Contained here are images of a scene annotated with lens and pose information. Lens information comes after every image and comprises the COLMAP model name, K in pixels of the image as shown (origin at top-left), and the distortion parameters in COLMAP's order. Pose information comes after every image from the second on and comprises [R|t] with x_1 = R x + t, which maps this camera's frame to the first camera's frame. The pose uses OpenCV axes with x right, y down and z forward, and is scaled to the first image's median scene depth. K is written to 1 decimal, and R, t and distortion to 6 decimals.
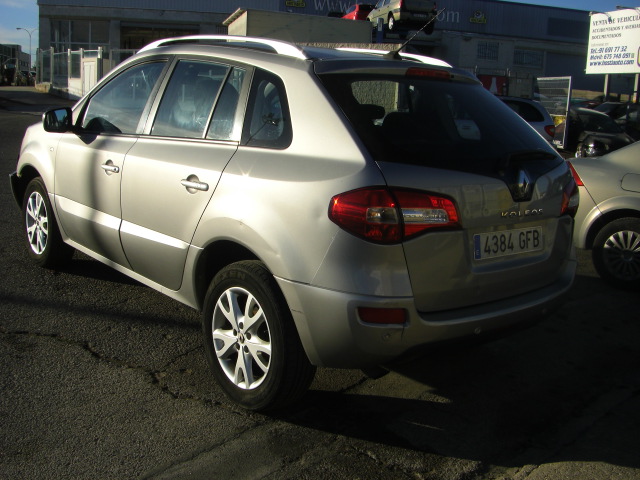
lens RADIAL K [[710.1, 0, 315.2], [0, 710.1, 243.8], [0, 0, 1]] dist [-0.138352, 0.000000]
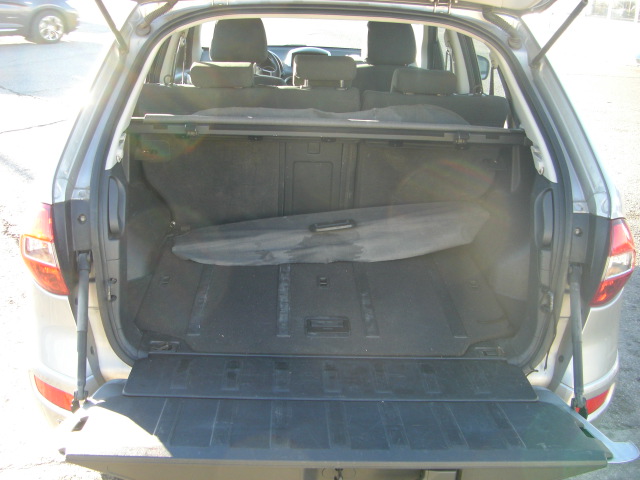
lens RADIAL K [[710.1, 0, 317.5], [0, 710.1, 239.1], [0, 0, 1]] dist [-0.138352, 0.000000]
pose [[0.782445, 0.190841, -0.592756, 0.571543], [-0.124598, 0.980613, 0.151242, -0.151624], [0.610127, -0.044482, 0.791054, 0.562490]]
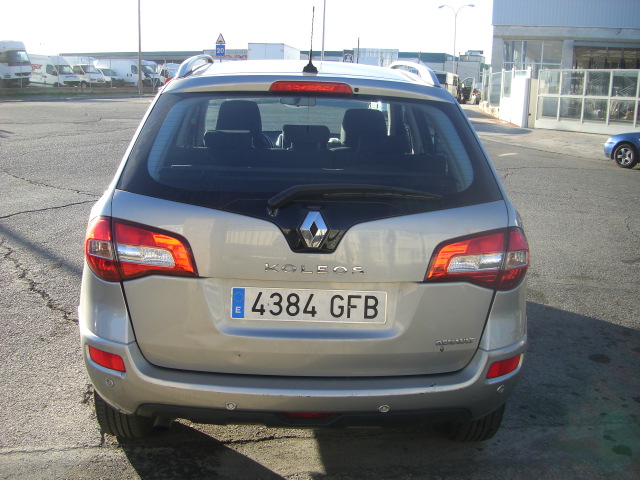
lens RADIAL K [[710.1, 0, 320.4], [0, 710.1, 251.7], [0, 0, 1]] dist [-0.138352, 0.000000]
pose [[0.792810, 0.109681, -0.599519, 0.732057], [-0.120050, 0.992505, 0.022822, -0.077658], [0.597529, 0.053879, 0.800035, 0.389790]]
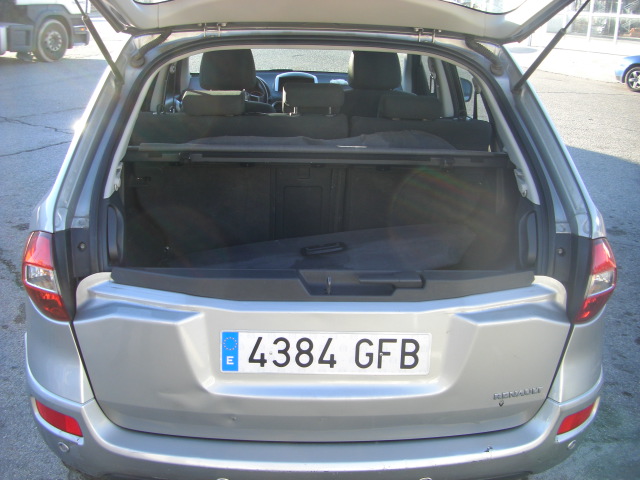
lens RADIAL K [[710.1, 0, 317.2], [0, 710.1, 239.3], [0, 0, 1]] dist [-0.138352, 0.000000]
pose [[0.796610, 0.163065, -0.582084, 0.578320], [-0.112580, 0.986103, 0.122176, -0.157402], [0.593917, -0.031796, 0.803897, 0.542983]]
